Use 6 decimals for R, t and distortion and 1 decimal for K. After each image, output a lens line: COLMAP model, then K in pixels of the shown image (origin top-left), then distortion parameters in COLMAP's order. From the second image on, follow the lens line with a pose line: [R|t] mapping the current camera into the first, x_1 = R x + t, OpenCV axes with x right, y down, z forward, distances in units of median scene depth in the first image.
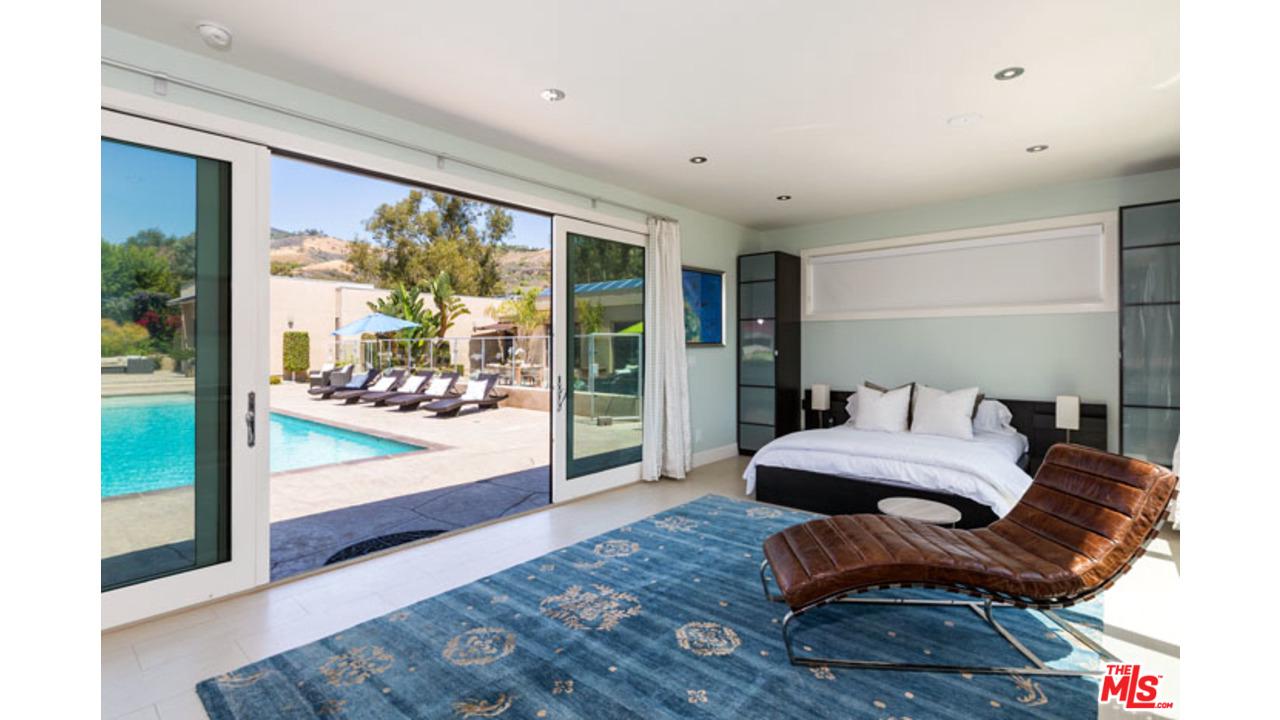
lens RADIAL K [[542.2, 0, 639.2], [0, 542.2, 346.4], [0, 0, 1]] dist [-0.000508, -0.000050]
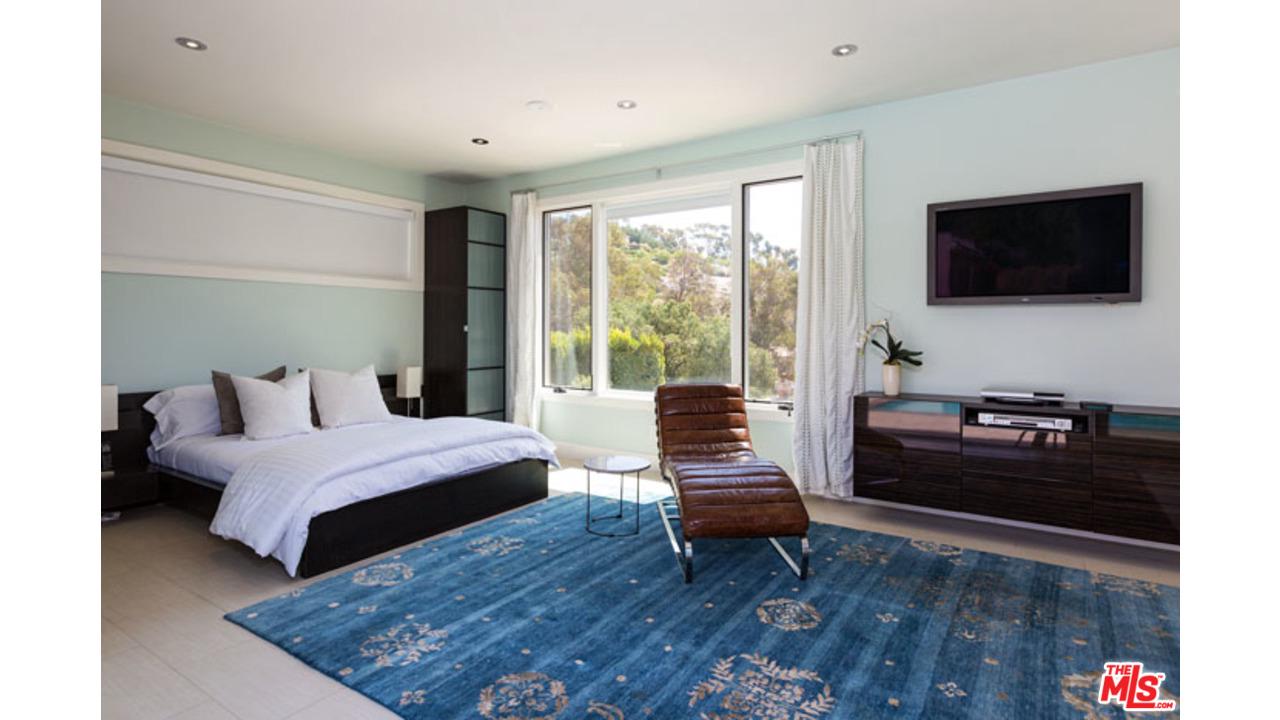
lens RADIAL K [[604.7, 0, 641.7], [0, 604.7, 330.2], [0, 0, 1]] dist [0.002222, 0.000080]
pose [[-0.130852, -0.000416, 0.991402, -0.645902], [-0.002577, 0.999997, 0.000079, 0.024734], [-0.991399, -0.002544, -0.130853, 0.998611]]
